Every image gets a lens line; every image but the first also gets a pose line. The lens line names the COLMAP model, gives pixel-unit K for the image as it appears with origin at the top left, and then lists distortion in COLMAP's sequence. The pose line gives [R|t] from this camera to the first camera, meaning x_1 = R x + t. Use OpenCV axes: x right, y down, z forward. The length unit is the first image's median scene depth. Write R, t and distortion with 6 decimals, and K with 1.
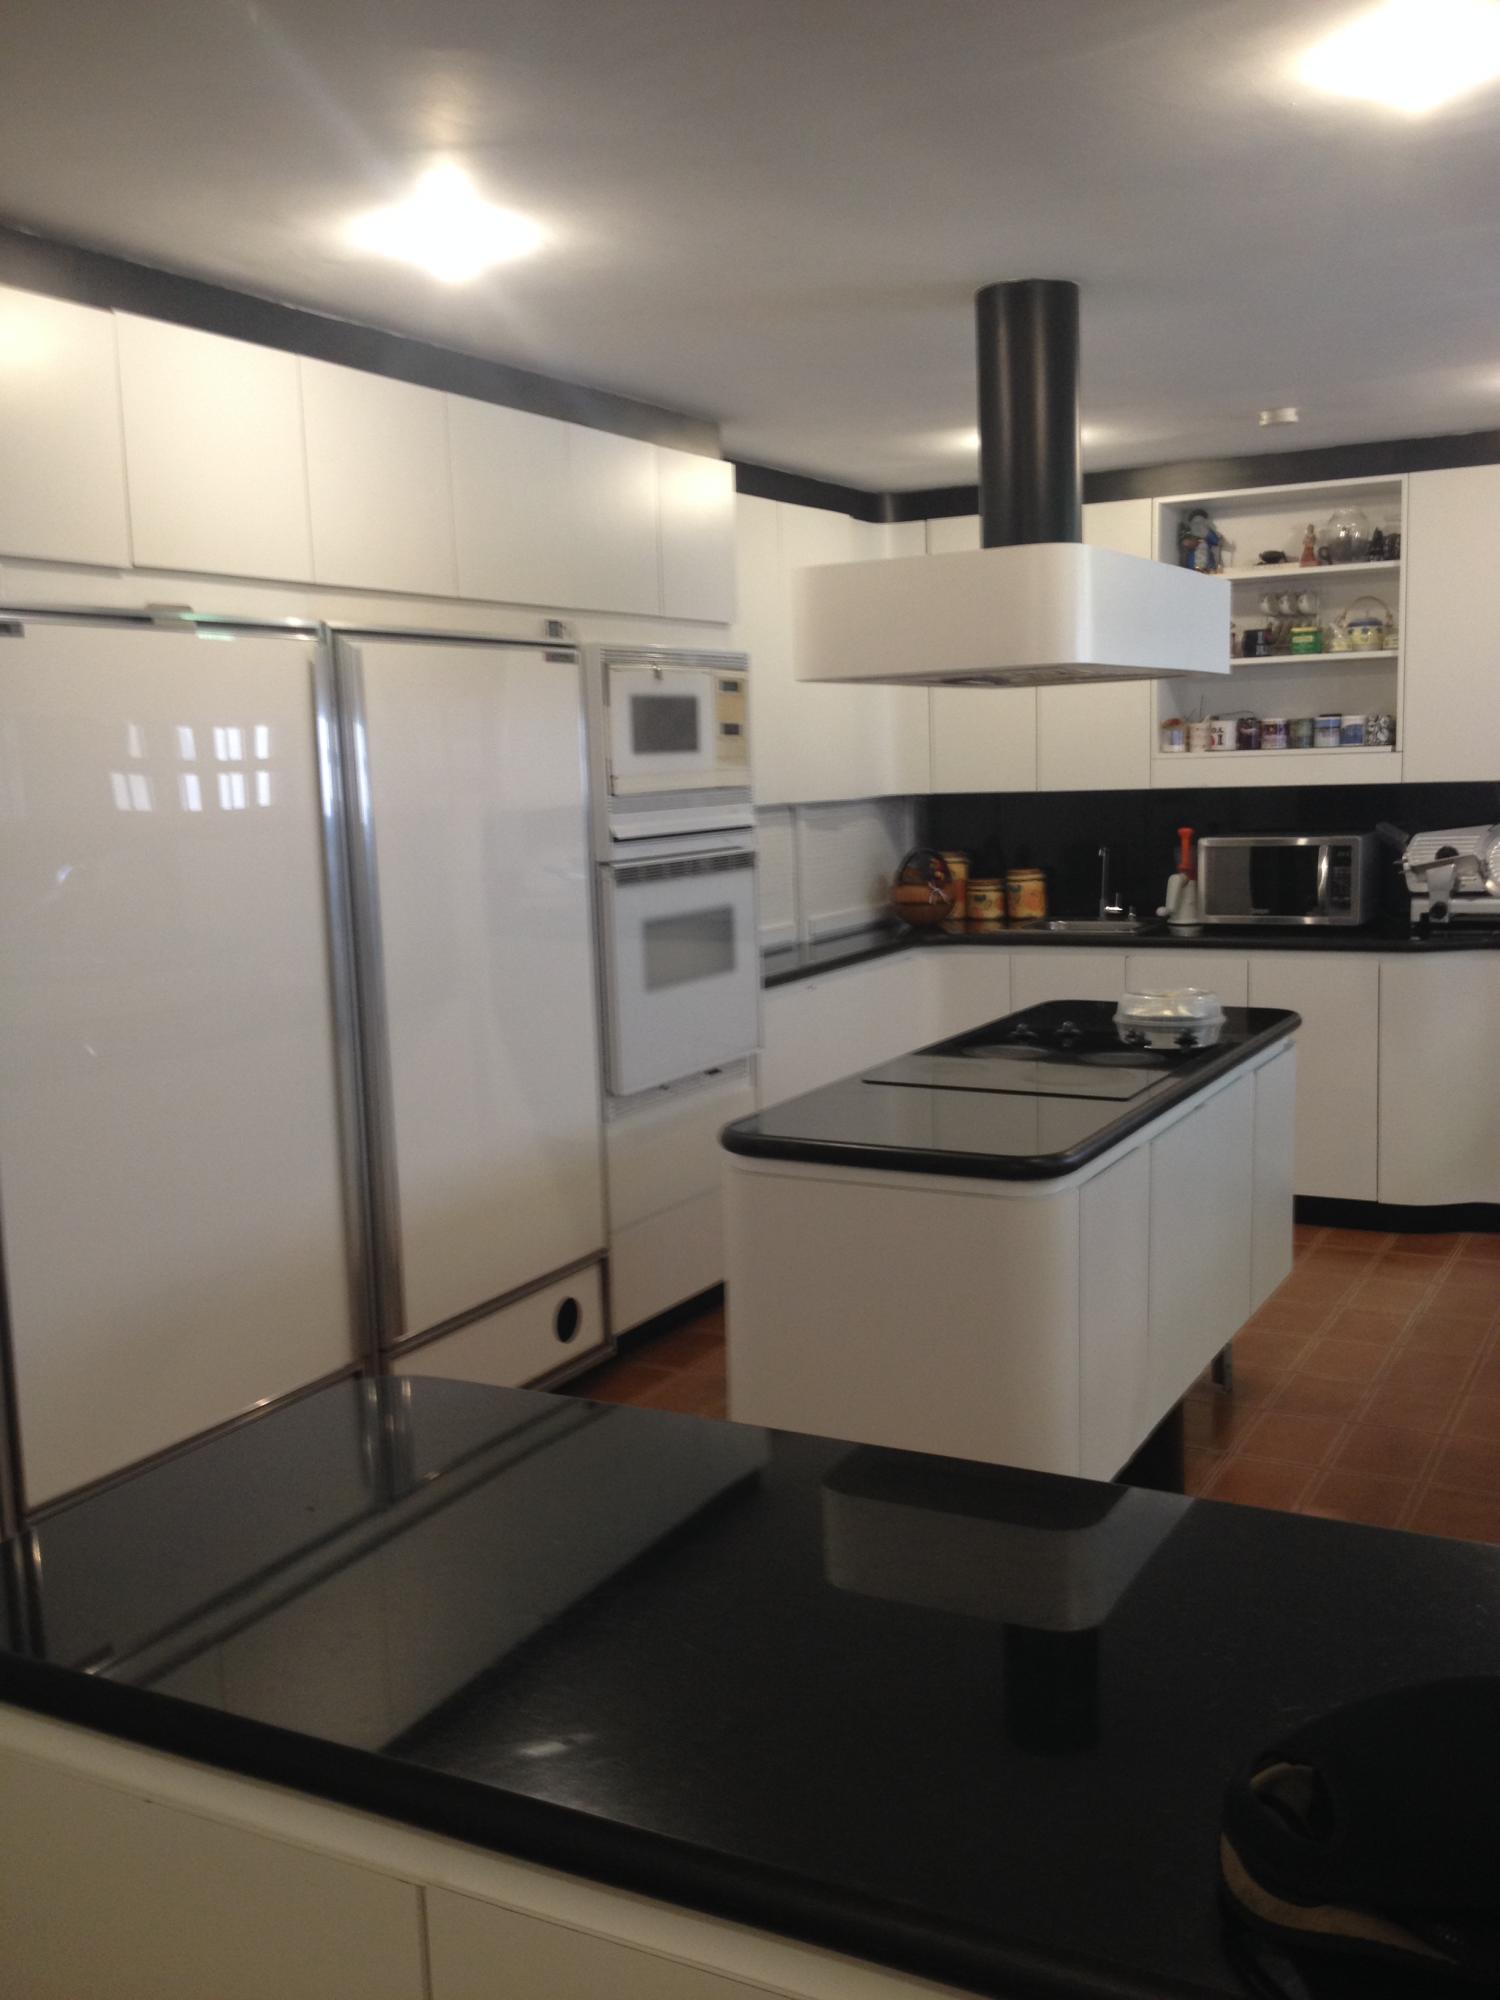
lens RADIAL K [[1910.5, 0, 752.5], [0, 1910.5, 996.7], [0, 0, 1]] dist [0.034932, 0.000000]
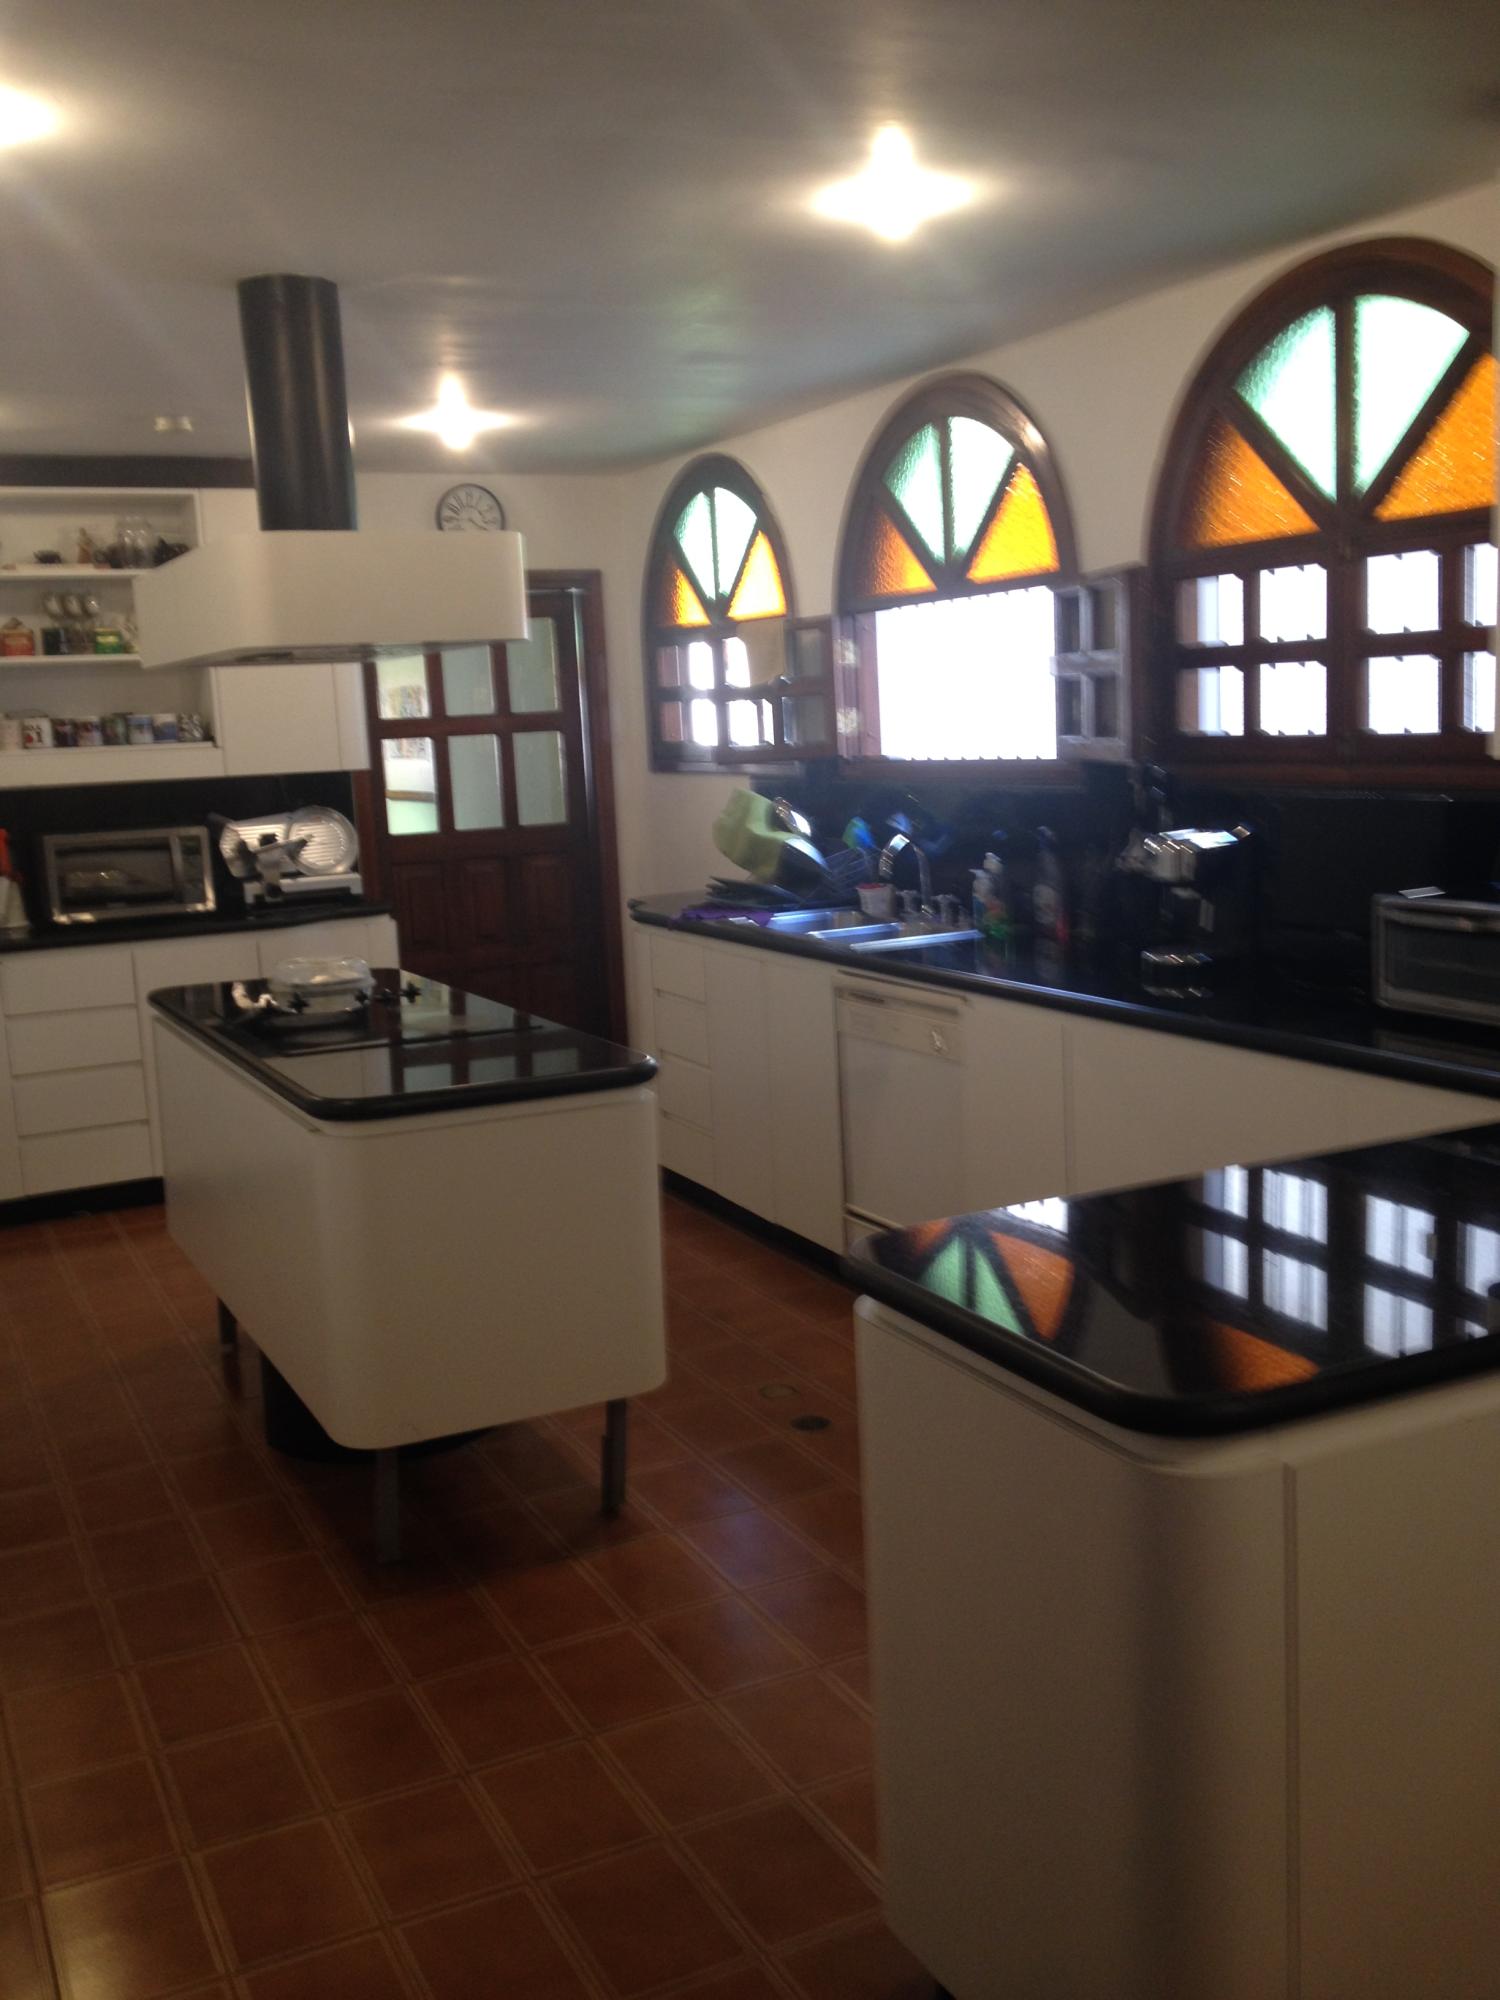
lens RADIAL K [[1910.5, 0, 753.5], [0, 1910.5, 1008.3], [0, 0, 1]] dist [0.034932, 0.000000]
pose [[0.635456, -0.113133, 0.763804, -0.302387], [0.120086, 0.991652, 0.046974, 0.003273], [-0.762742, 0.061873, 0.643736, 0.083313]]
